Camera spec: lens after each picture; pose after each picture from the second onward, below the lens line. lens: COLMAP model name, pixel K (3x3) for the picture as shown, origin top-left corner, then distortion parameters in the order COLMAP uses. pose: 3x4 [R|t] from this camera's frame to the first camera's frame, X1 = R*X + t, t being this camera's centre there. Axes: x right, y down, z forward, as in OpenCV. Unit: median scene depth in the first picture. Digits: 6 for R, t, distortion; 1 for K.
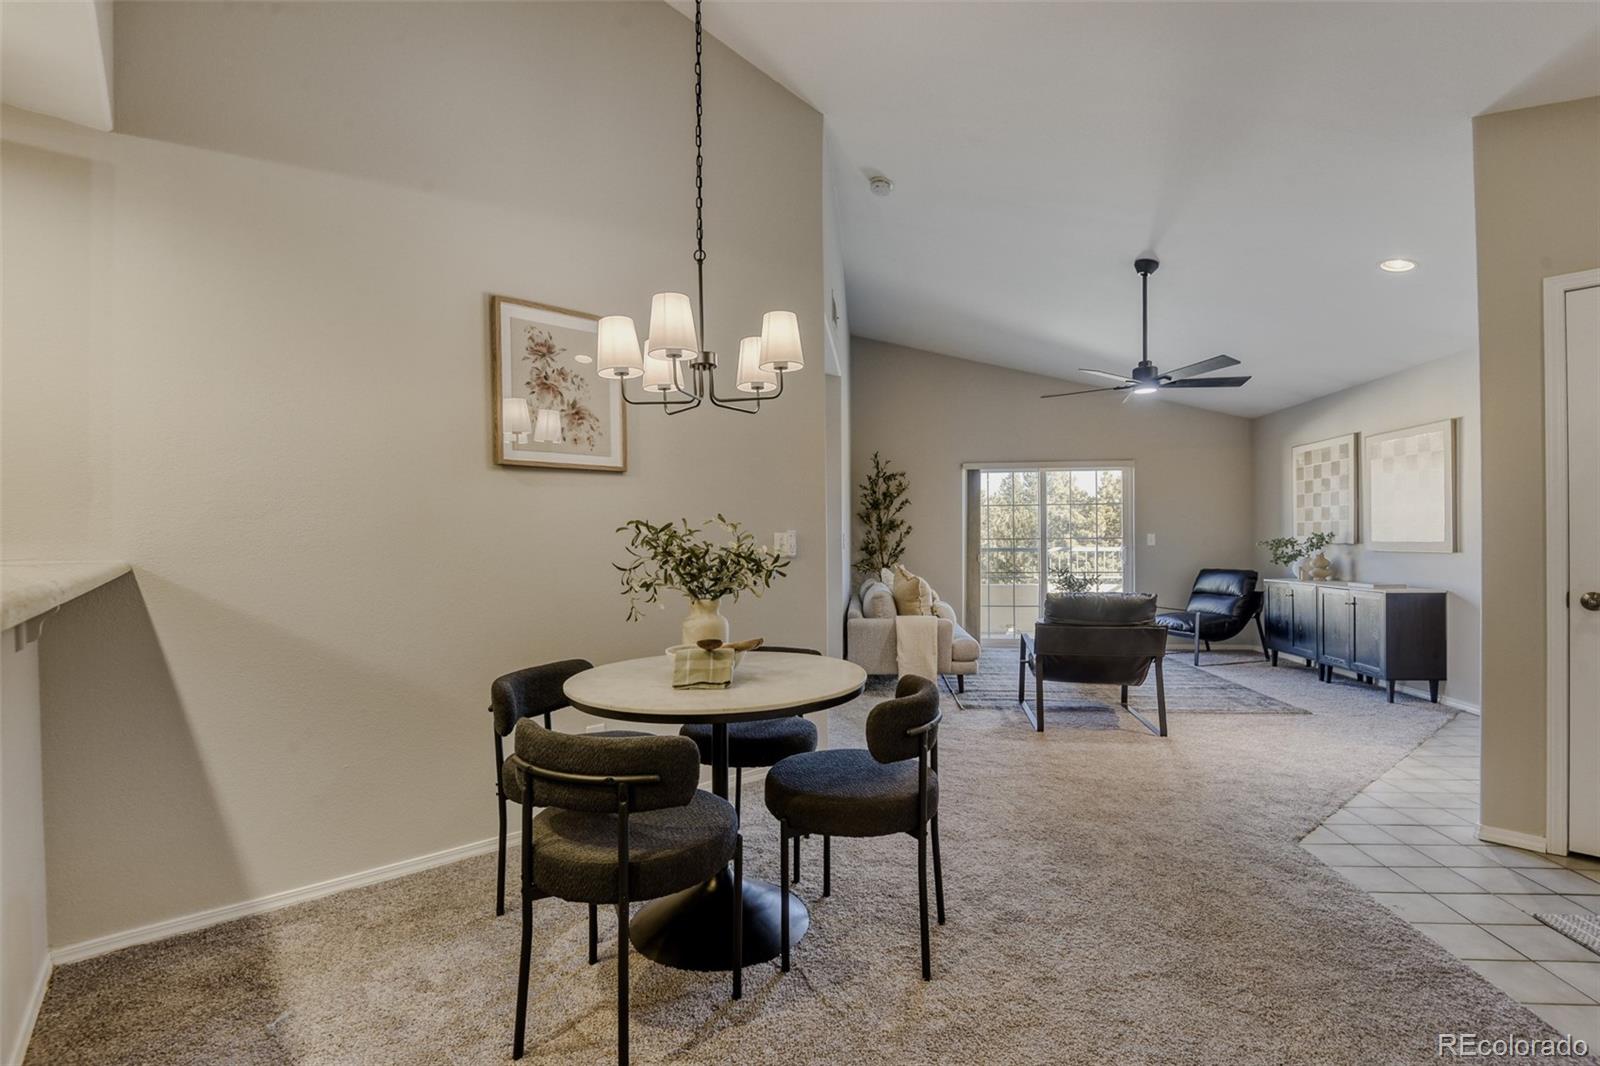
lens RADIAL K [[739.0, 0, 801.4], [0, 739.0, 542.3], [0, 0, 1]] dist [0.020365, -0.016069]
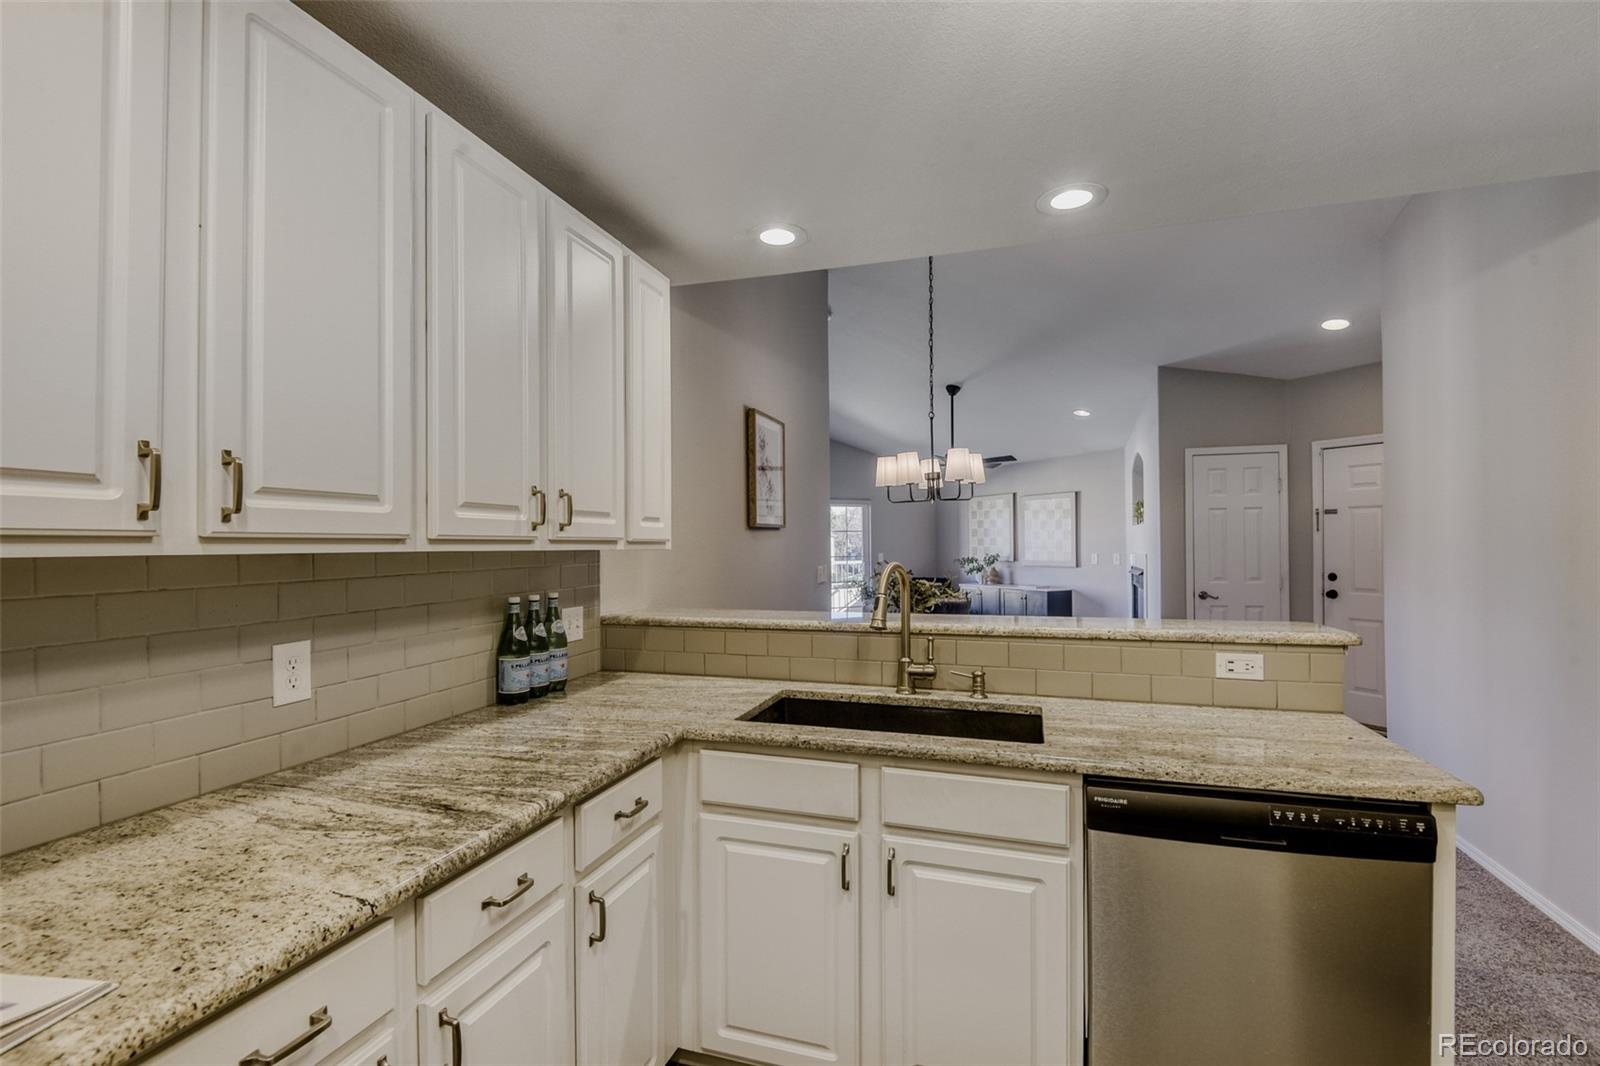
lens RADIAL K [[739.0, 0, 805.6], [0, 739.0, 541.5], [0, 0, 1]] dist [0.020365, -0.016069]
pose [[0.839024, 0.001000, 0.544093, -0.527515], [0.002805, 0.999977, -0.006164, -0.033561], [-0.544087, 0.006698, 0.839002, -0.108246]]
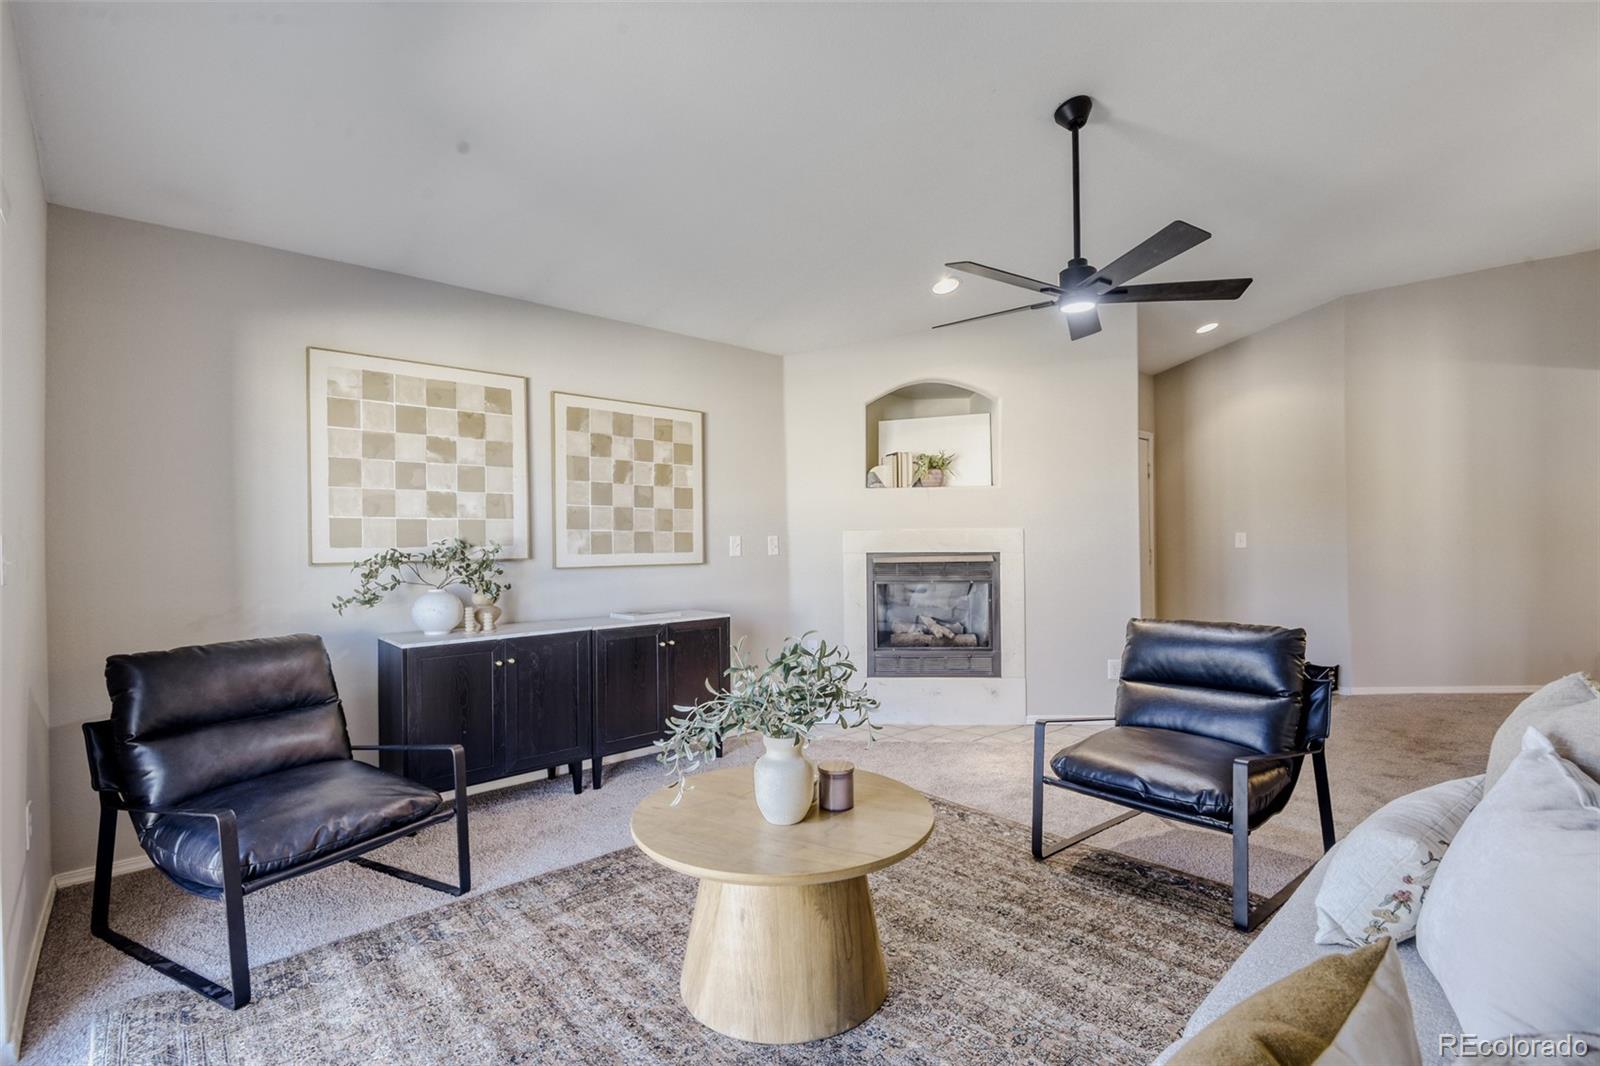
lens RADIAL K [[739.0, 0, 815.9], [0, 739.0, 540.8], [0, 0, 1]] dist [0.020365, -0.016069]
pose [[-0.749304, 0.020529, 0.661907, 0.173892], [0.020167, 0.999763, -0.008177, -0.003865], [-0.661918, 0.007222, -0.749541, 1.337679]]
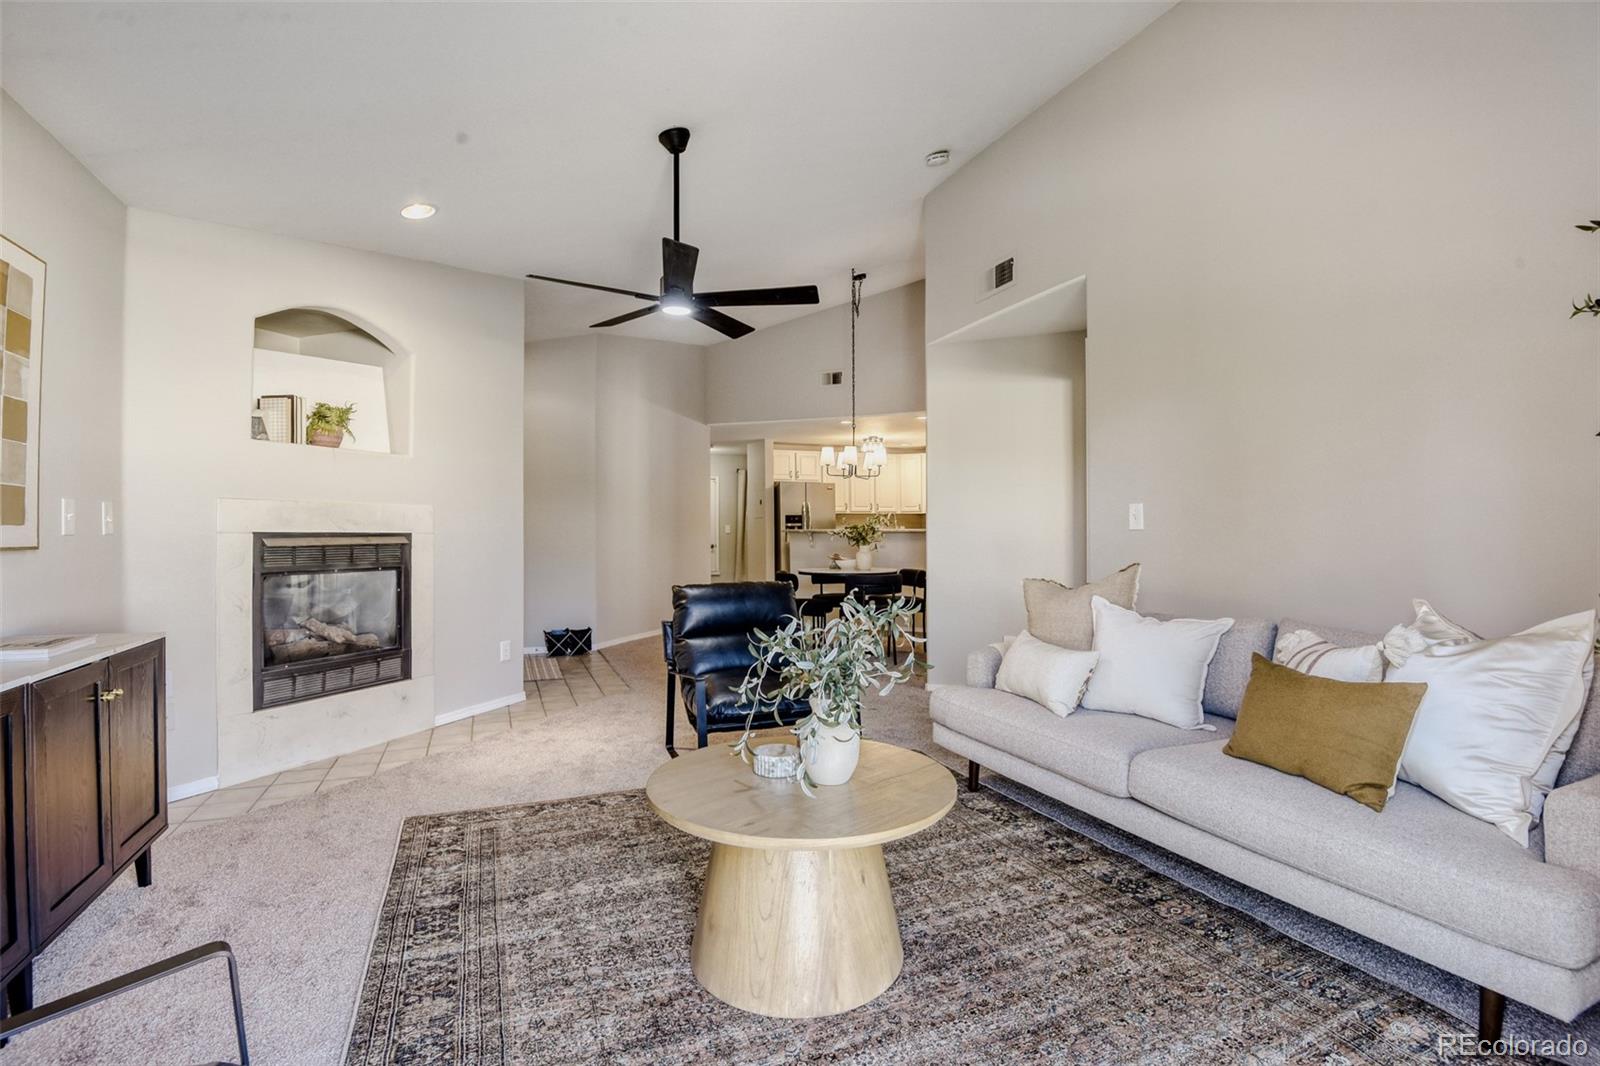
lens RADIAL K [[739.0, 0, 802.2], [0, 739.0, 544.7], [0, 0, 1]] dist [0.020365, -0.016069]
pose [[-0.877464, 0.017459, -0.479325, 0.576614], [0.006157, 0.999665, 0.025140, 0.001362], [0.479603, 0.019108, -0.877277, 1.385348]]
